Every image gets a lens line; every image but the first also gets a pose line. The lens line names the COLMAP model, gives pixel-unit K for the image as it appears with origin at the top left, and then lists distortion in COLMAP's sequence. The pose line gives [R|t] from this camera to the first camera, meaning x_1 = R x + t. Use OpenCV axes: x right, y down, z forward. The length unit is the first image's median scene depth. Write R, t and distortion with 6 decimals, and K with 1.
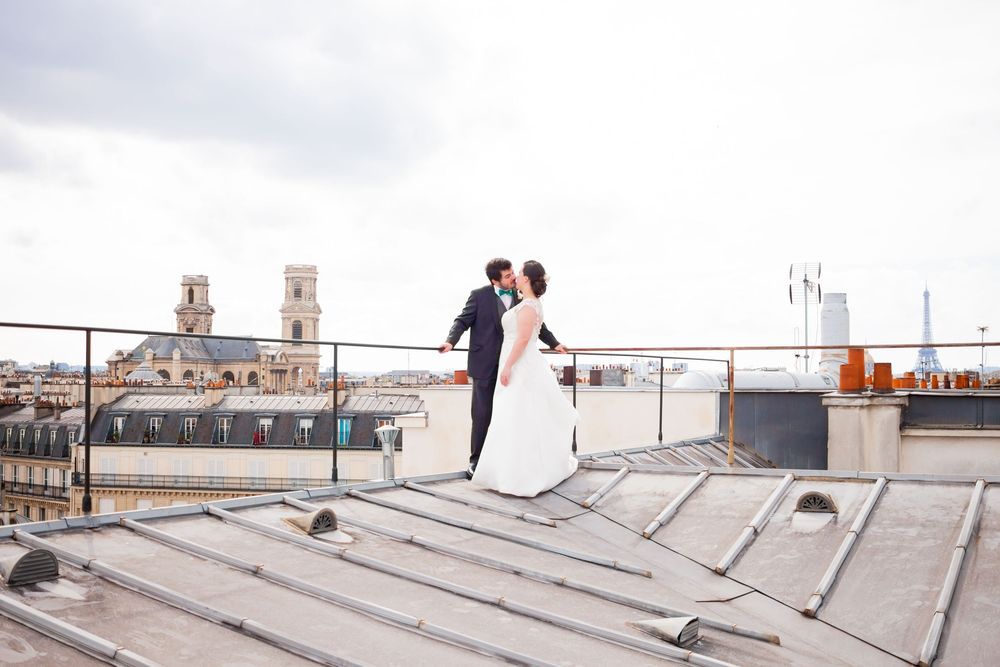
lens RADIAL K [[1099.6, 0, 500.0], [0, 1099.6, 333.5], [0, 0, 1]] dist [-0.127835, 0.135950]
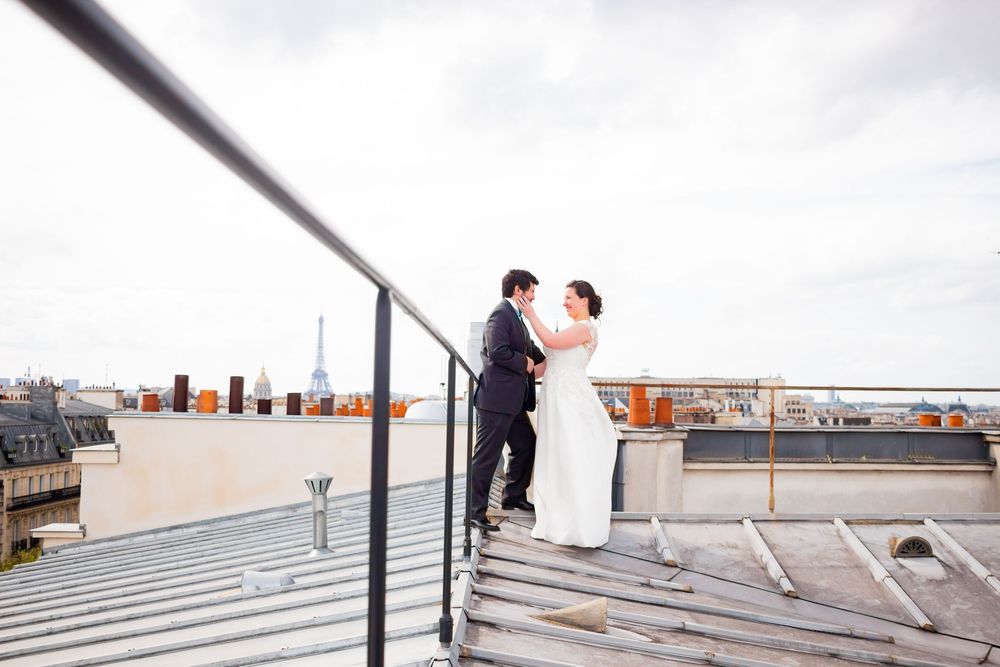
lens RADIAL K [[1099.6, 0, 500.0], [0, 1099.6, 333.5], [0, 0, 1]] dist [-0.127835, 0.135950]
pose [[0.858272, 0.044620, 0.511251, -0.420477], [-0.035469, 0.998988, -0.027644, 0.001059], [-0.511967, 0.005593, 0.858987, 0.268163]]
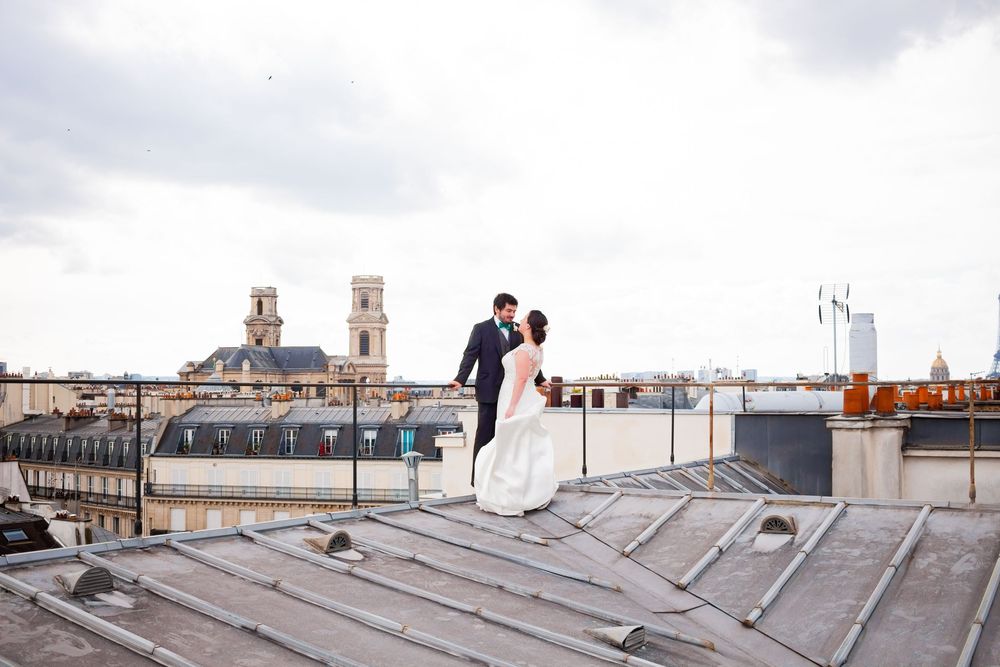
lens RADIAL K [[1099.6, 0, 500.0], [0, 1099.6, 333.5], [0, 0, 1]] dist [-0.127835, 0.135950]
pose [[0.998109, -0.009218, -0.060772, 0.057666], [0.008768, 0.999932, -0.007666, -0.028110], [0.060838, 0.007119, 0.998122, -0.109683]]
